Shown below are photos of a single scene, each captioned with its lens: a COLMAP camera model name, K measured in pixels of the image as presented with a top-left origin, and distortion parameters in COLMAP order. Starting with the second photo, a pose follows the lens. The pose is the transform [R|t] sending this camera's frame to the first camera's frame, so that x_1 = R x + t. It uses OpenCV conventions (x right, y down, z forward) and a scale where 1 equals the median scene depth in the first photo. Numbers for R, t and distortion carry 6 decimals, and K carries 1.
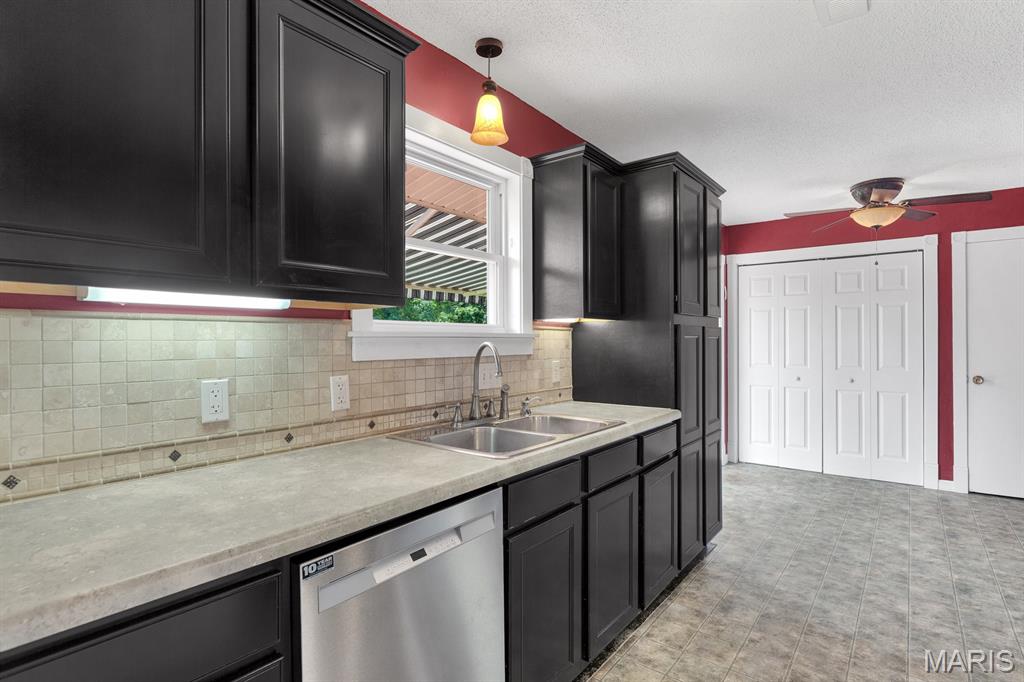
lens RADIAL K [[519.5, 0, 517.9], [0, 519.5, 341.6], [0, 0, 1]] dist [-0.005465, 0.000525]
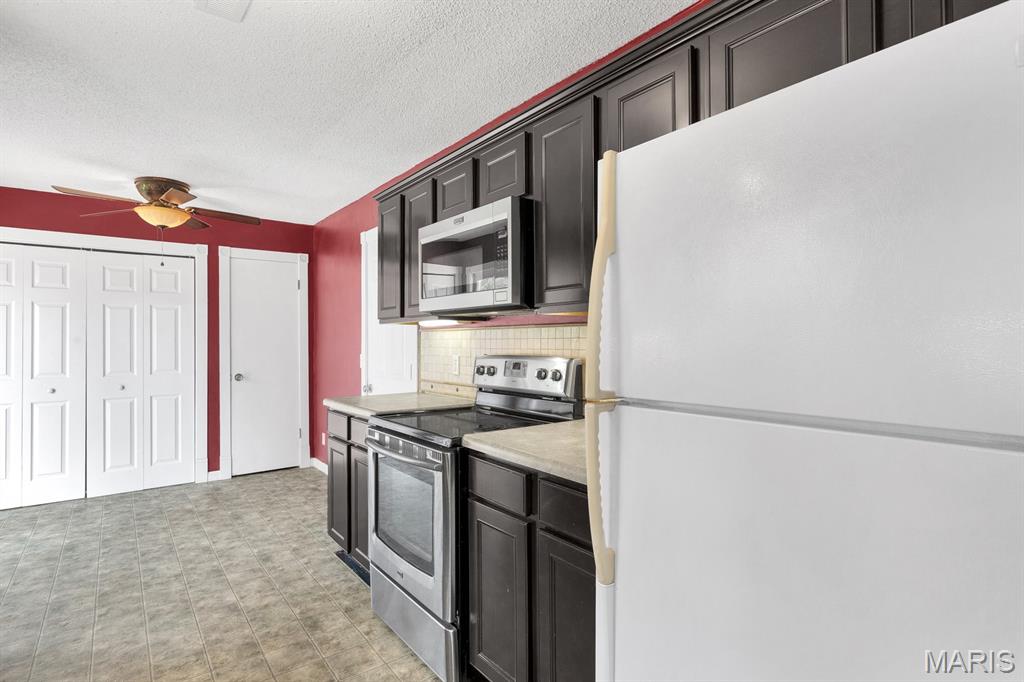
lens RADIAL K [[525.5, 0, 514.4], [0, 525.5, 337.0], [0, 0, 1]] dist [0.007276, 0.000664]
pose [[0.258241, 0.008160, 0.966046, -0.111332], [0.005569, 0.999935, -0.009935, -0.000813], [-0.966065, 0.007946, 0.258179, 0.126052]]
